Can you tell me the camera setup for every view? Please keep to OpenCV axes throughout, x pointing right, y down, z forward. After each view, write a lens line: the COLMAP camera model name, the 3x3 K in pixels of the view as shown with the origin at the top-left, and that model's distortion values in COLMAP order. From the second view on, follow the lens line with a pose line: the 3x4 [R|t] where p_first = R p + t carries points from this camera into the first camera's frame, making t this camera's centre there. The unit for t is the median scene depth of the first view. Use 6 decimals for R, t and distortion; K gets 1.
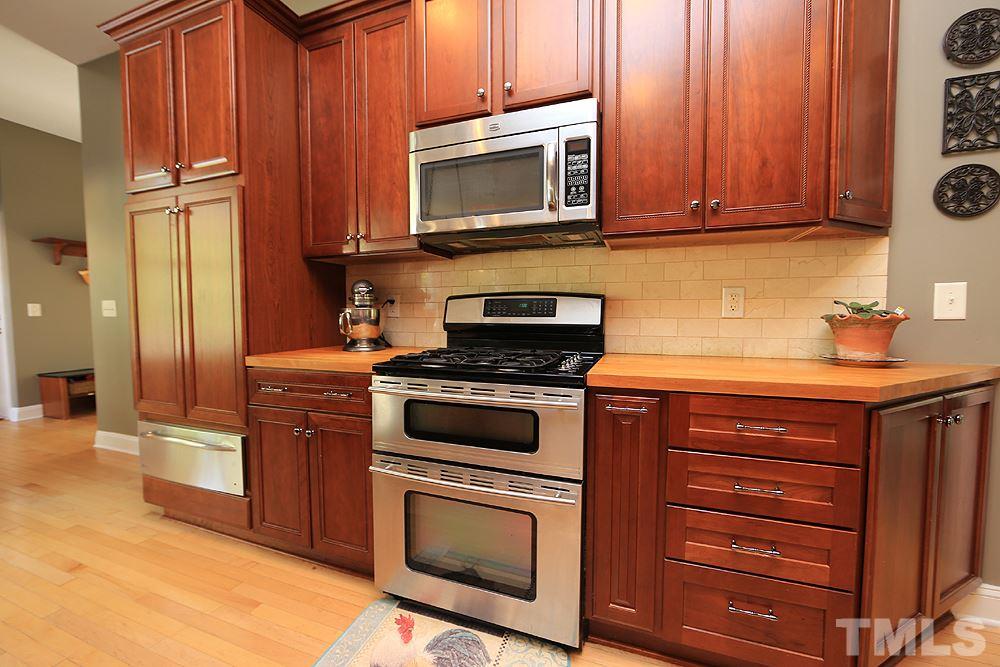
lens RADIAL K [[396.7, 0, 501.0], [0, 396.7, 332.4], [0, 0, 1]] dist [-0.000469, 0.000067]
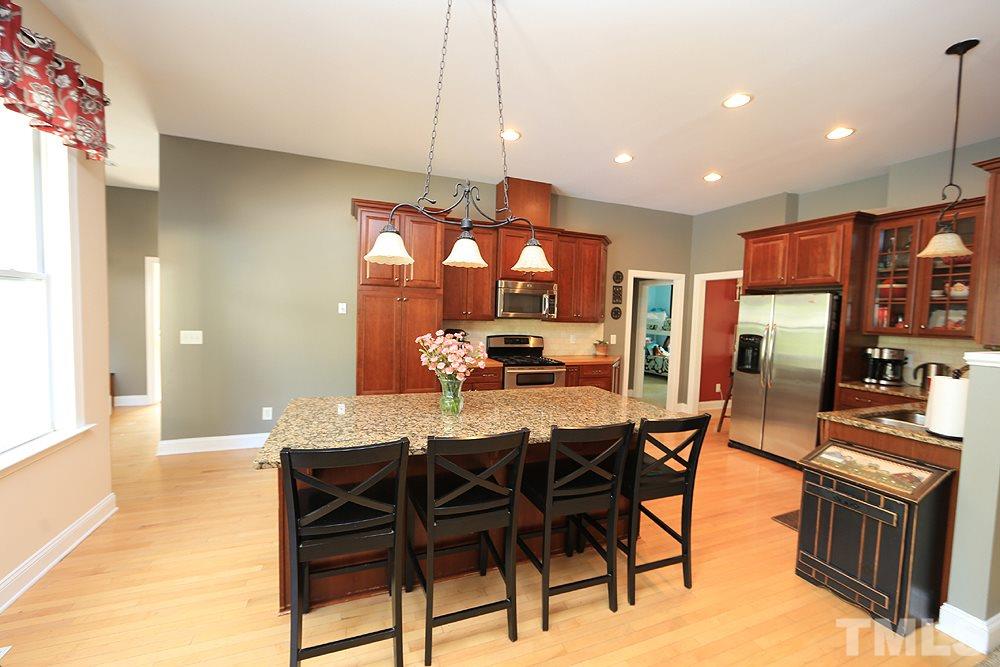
lens RADIAL K [[396.7, 0, 498.0], [0, 396.7, 335.3], [0, 0, 1]] dist [-0.000469, 0.000067]
pose [[0.754786, -0.012857, 0.655846, -2.365826], [0.005937, 0.999901, 0.012769, -0.175964], [-0.655945, -0.005744, 0.754787, -1.259300]]
